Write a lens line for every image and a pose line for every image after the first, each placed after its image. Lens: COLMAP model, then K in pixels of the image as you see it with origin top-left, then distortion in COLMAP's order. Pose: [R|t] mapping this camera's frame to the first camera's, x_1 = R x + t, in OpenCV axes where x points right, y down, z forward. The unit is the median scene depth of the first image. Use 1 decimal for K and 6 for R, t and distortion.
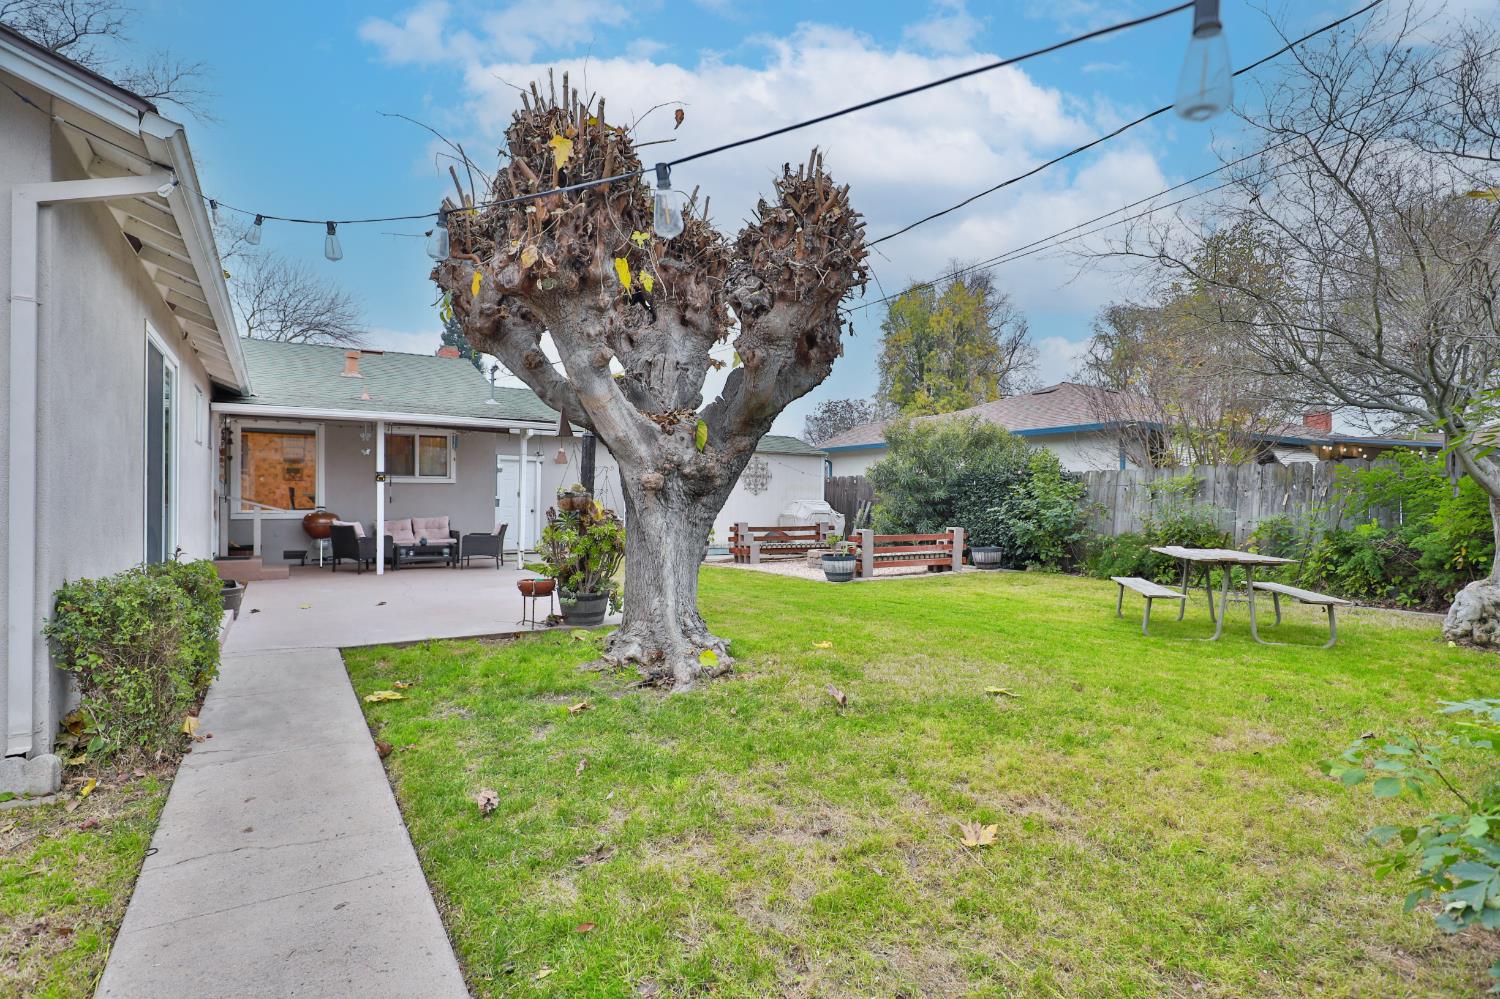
lens RADIAL K [[763.1, 0, 746.6], [0, 763.1, 498.9], [0, 0, 1]] dist [-0.007197, 0.004367]
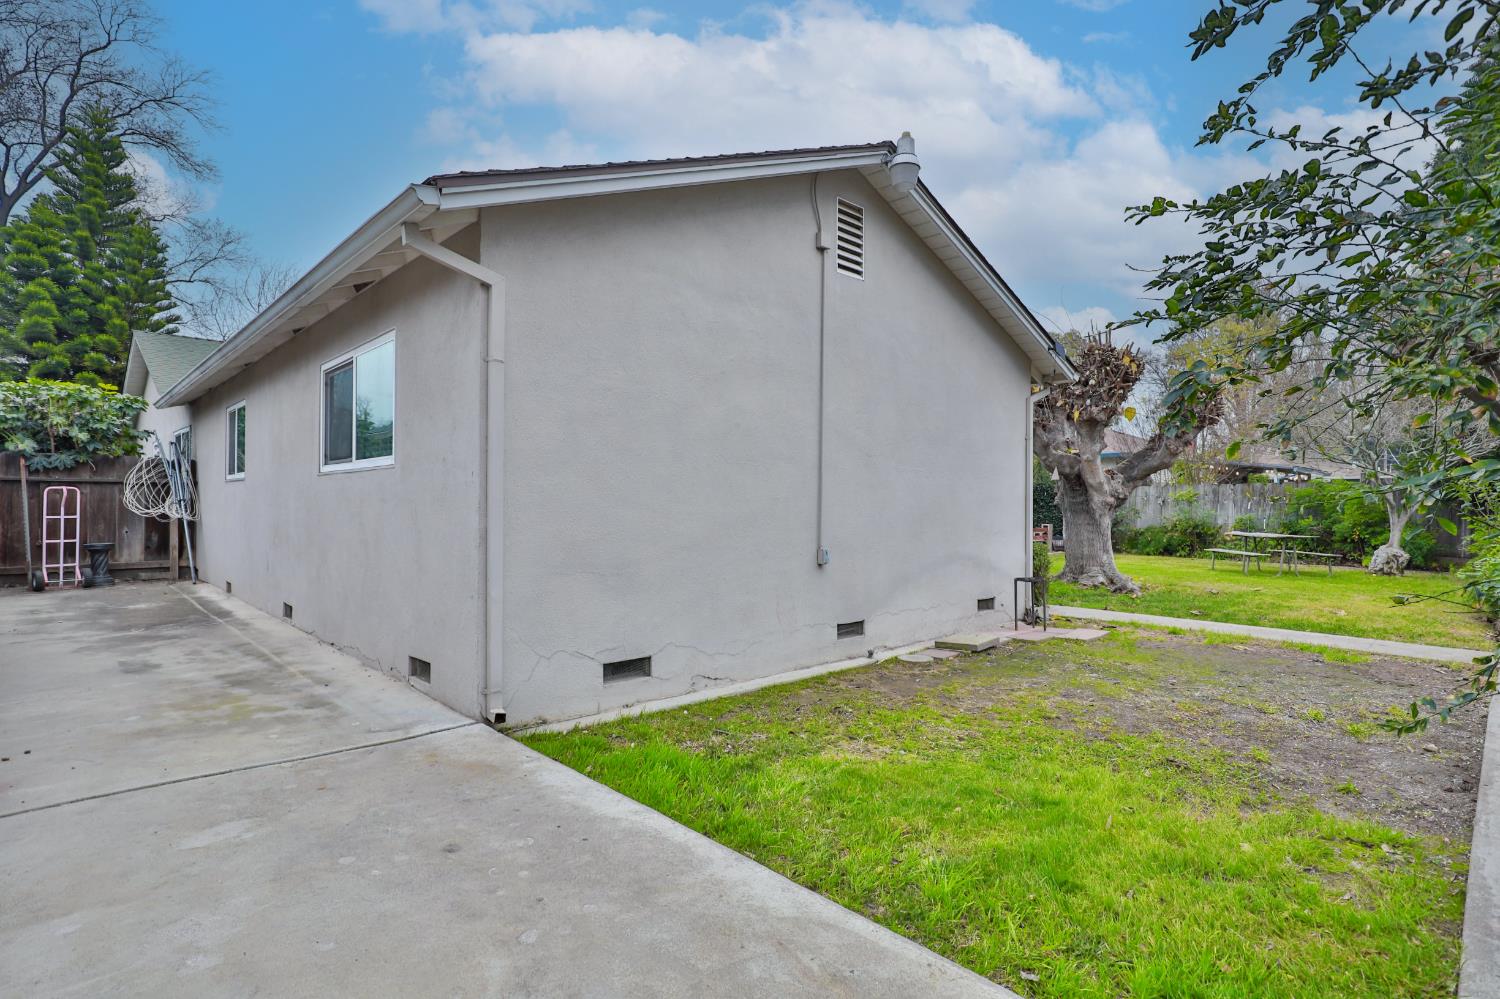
lens RADIAL K [[763.1, 0, 752.1], [0, 763.1, 496.7], [0, 0, 1]] dist [-0.007197, 0.004367]
pose [[0.976506, -0.002315, 0.215479, -0.725606], [0.003289, 0.999986, -0.004165, -0.014187], [-0.215466, 0.004776, 0.976500, -0.414529]]
